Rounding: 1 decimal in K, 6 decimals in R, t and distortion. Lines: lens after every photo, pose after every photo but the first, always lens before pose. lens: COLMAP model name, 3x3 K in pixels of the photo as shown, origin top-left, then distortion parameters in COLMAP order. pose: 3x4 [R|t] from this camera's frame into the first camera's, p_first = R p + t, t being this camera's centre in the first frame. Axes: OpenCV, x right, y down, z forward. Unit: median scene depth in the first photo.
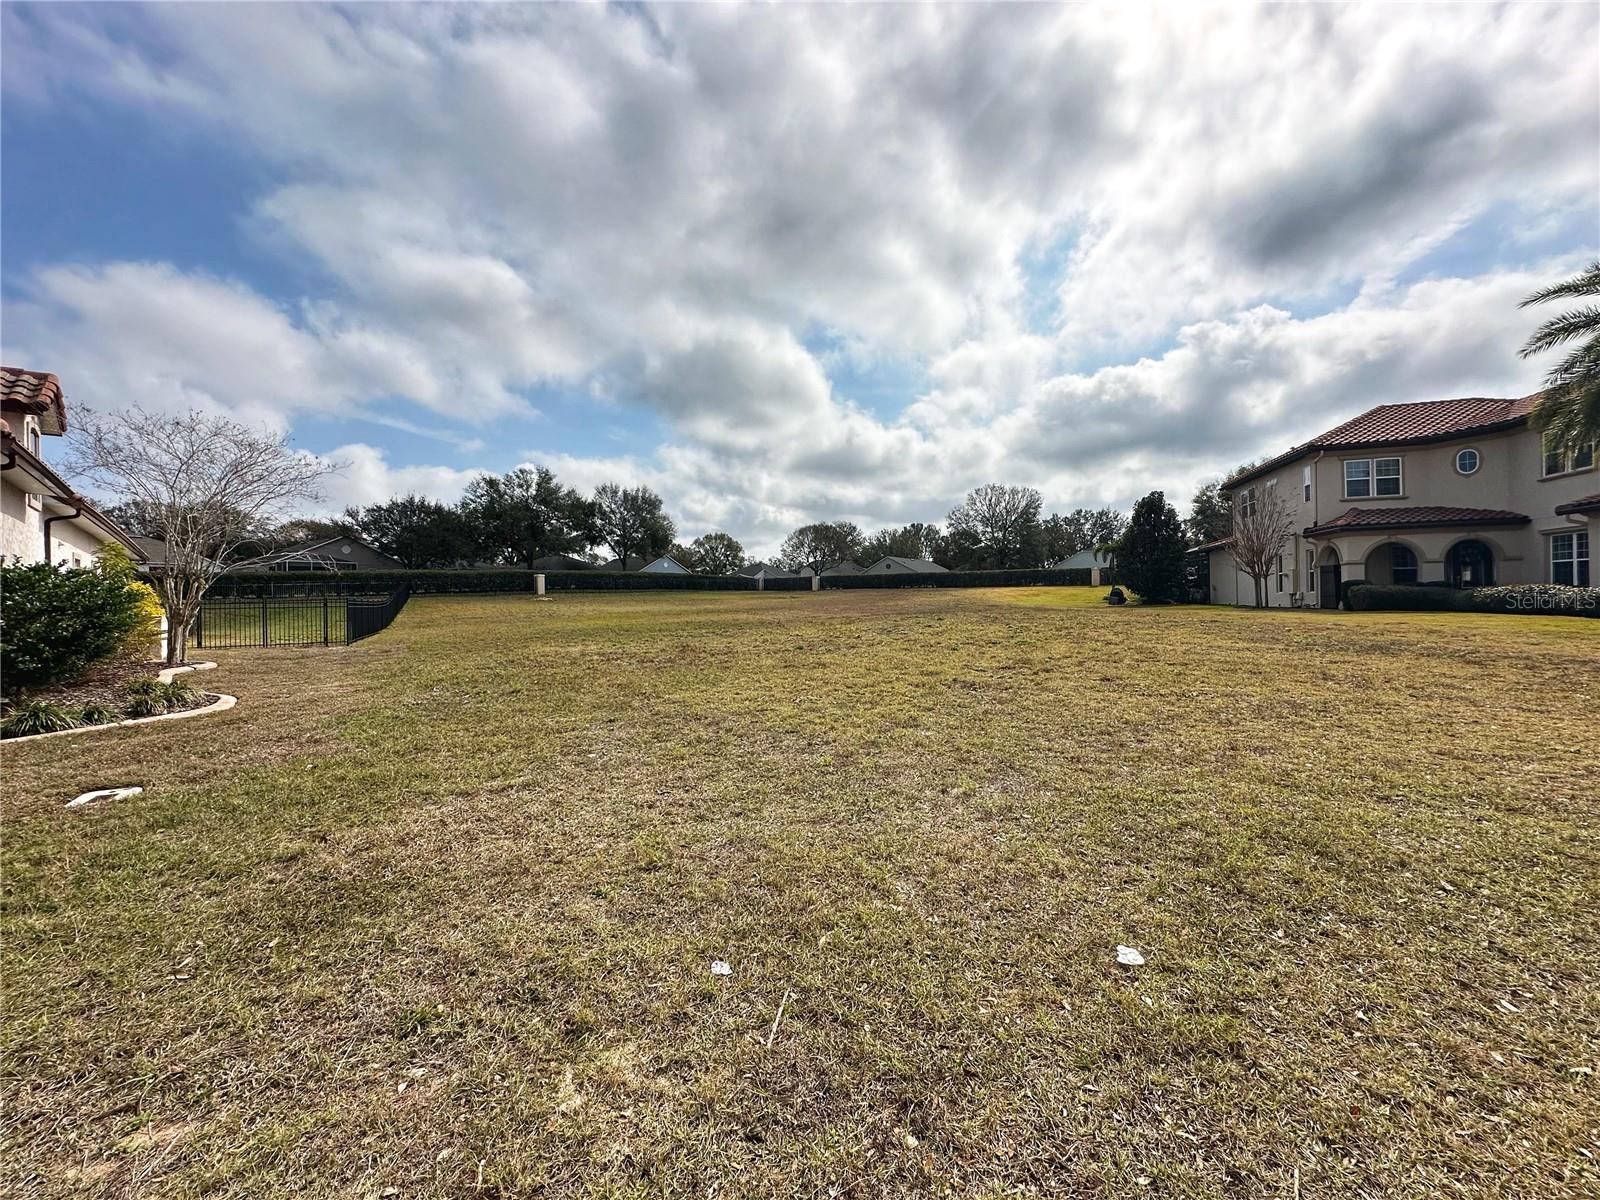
lens RADIAL K [[640.9, 0, 800.0], [0, 640.9, 600.0], [0, 0, 1]] dist [0.008288, 0.000362]
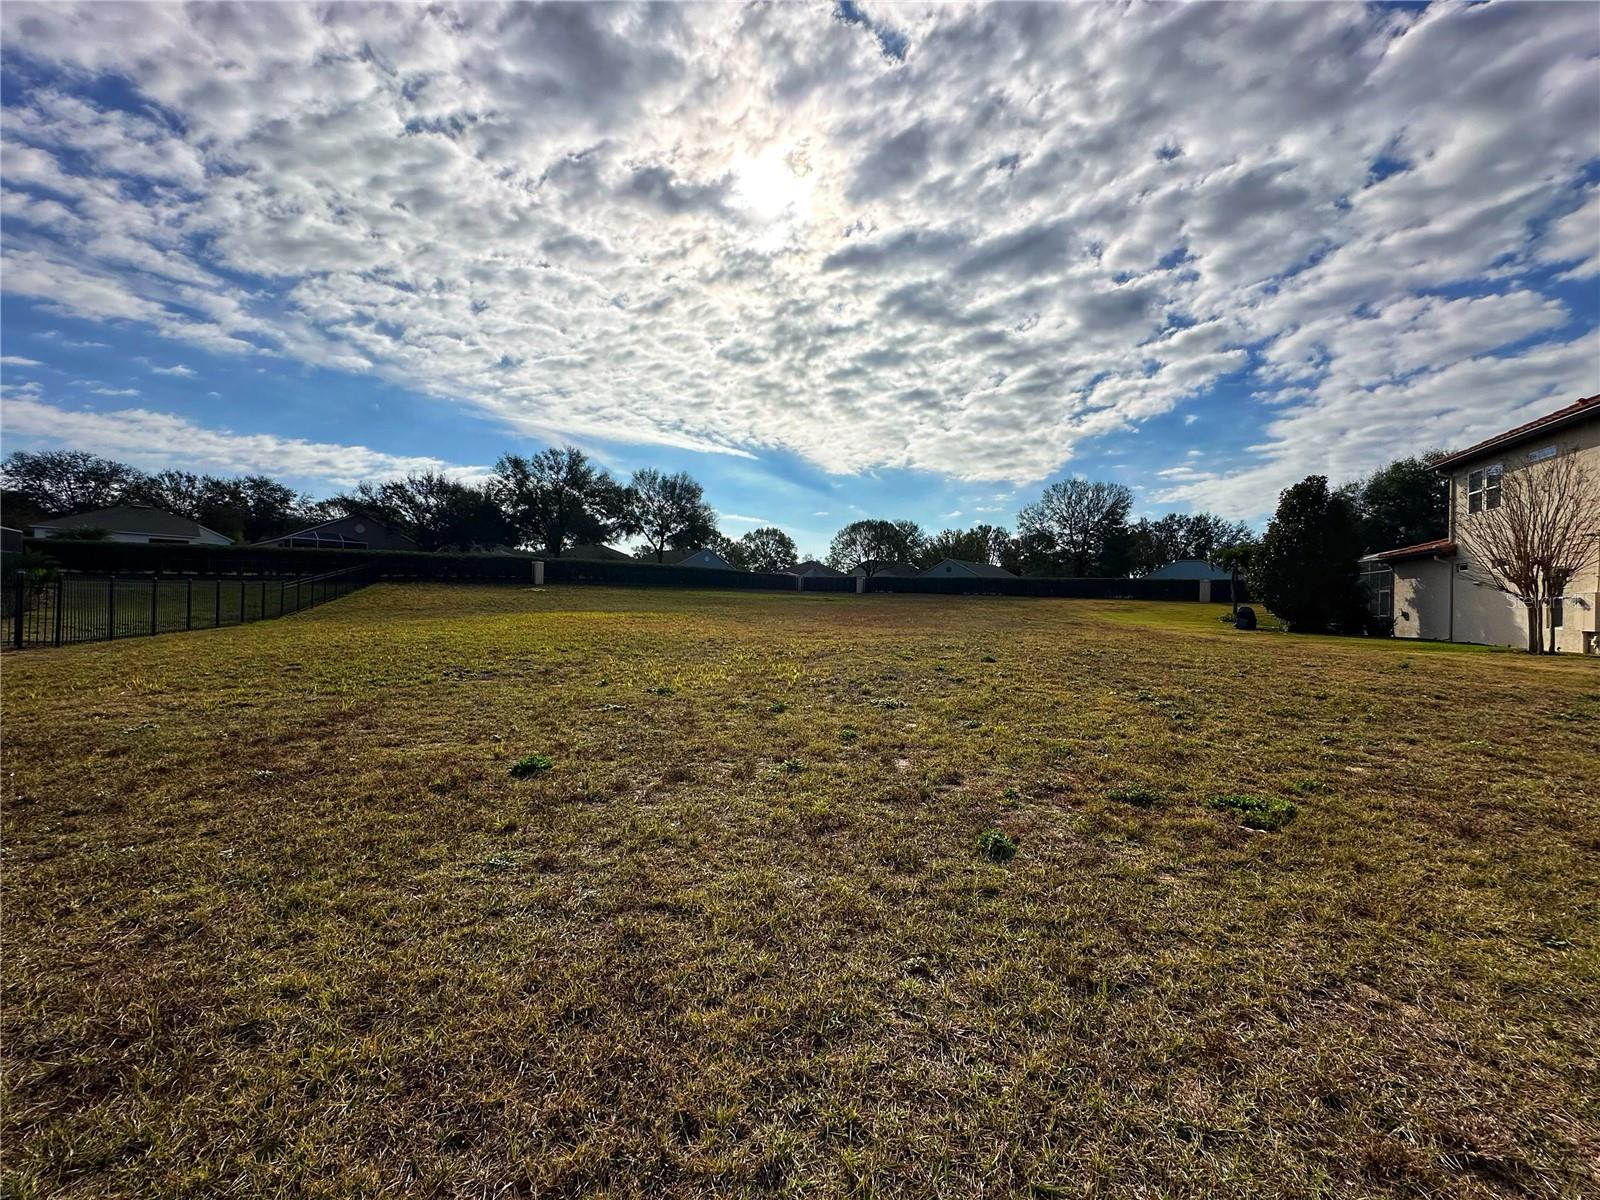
lens RADIAL K [[640.9, 0, 800.0], [0, 640.9, 600.0], [0, 0, 1]] dist [0.008288, 0.000362]
pose [[0.994179, 0.043135, -0.098730, 0.023917], [-0.043152, 0.999067, 0.001972, -0.002530], [0.098723, 0.002300, 0.995112, 0.095555]]
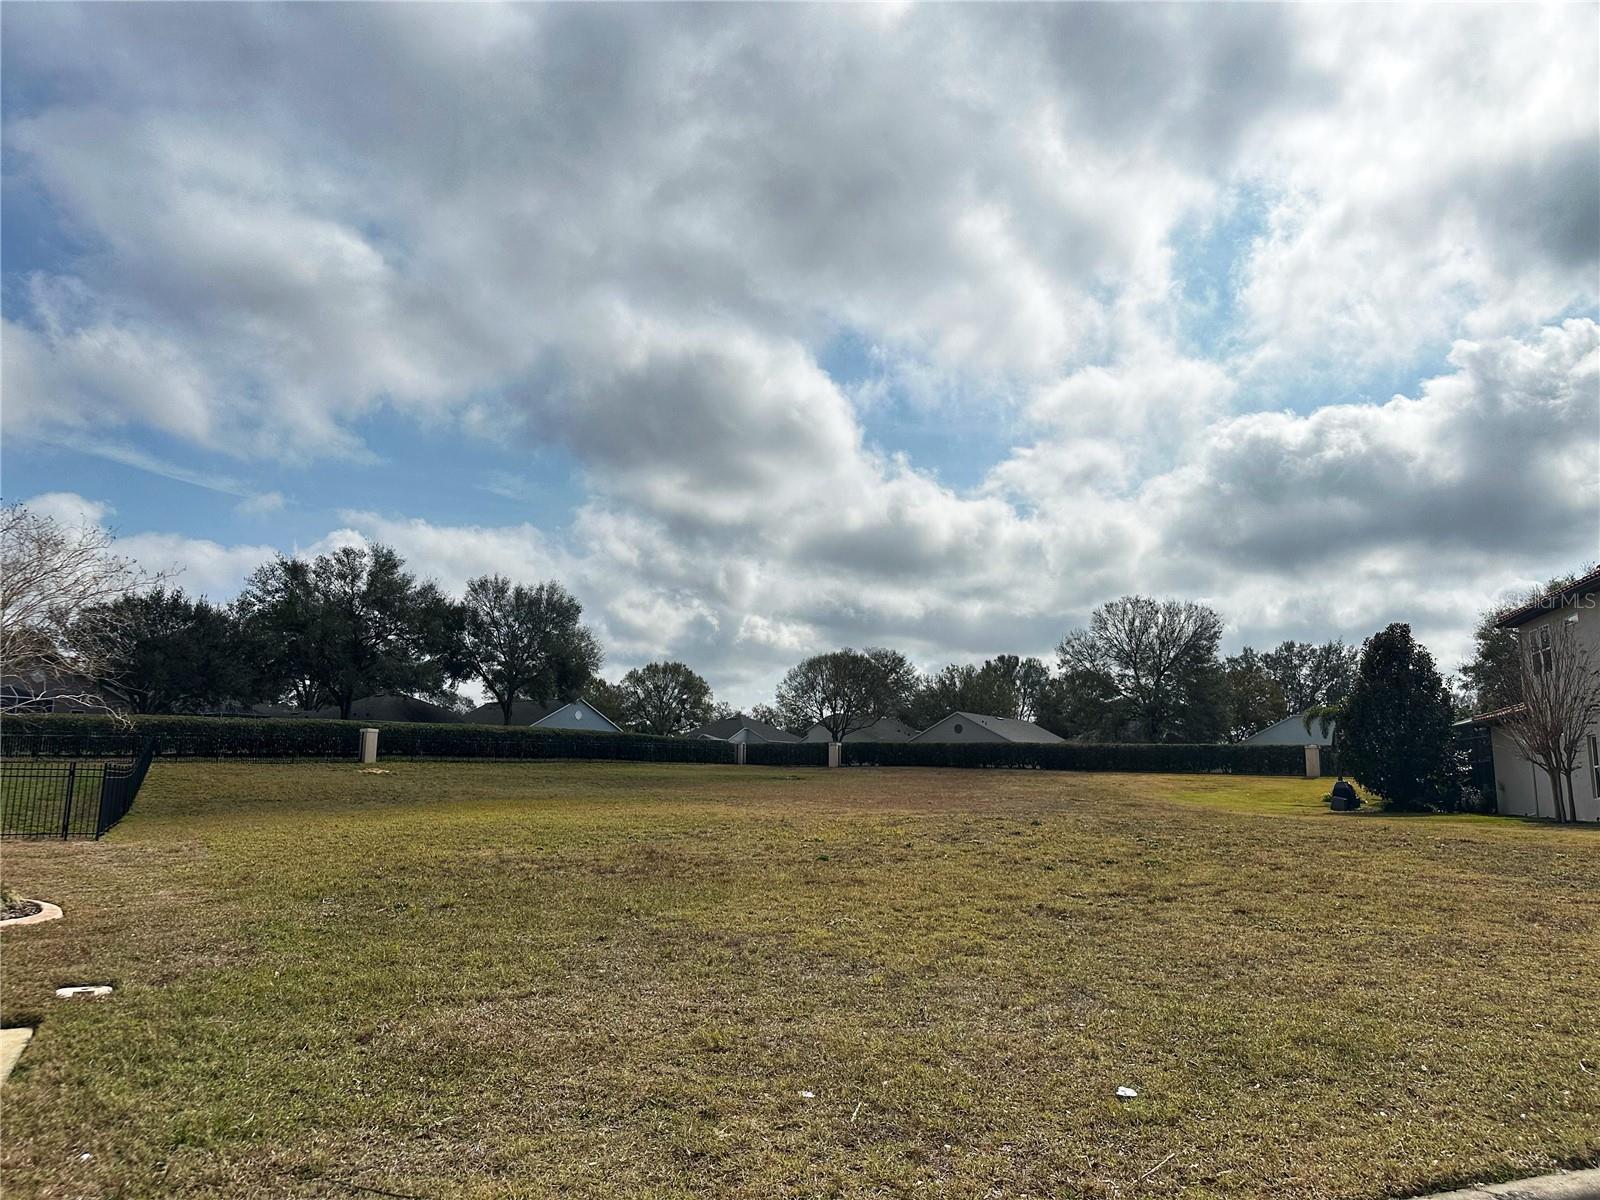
lens RADIAL K [[1111.0, 0, 800.0], [0, 1111.0, 600.0], [0, 0, 1]] dist [0.140020, -0.227891]
pose [[0.999559, 0.028727, -0.007467, -0.002935], [-0.029553, 0.986599, -0.160468, -0.000642], [0.002757, 0.160618, 0.987013, -0.027392]]
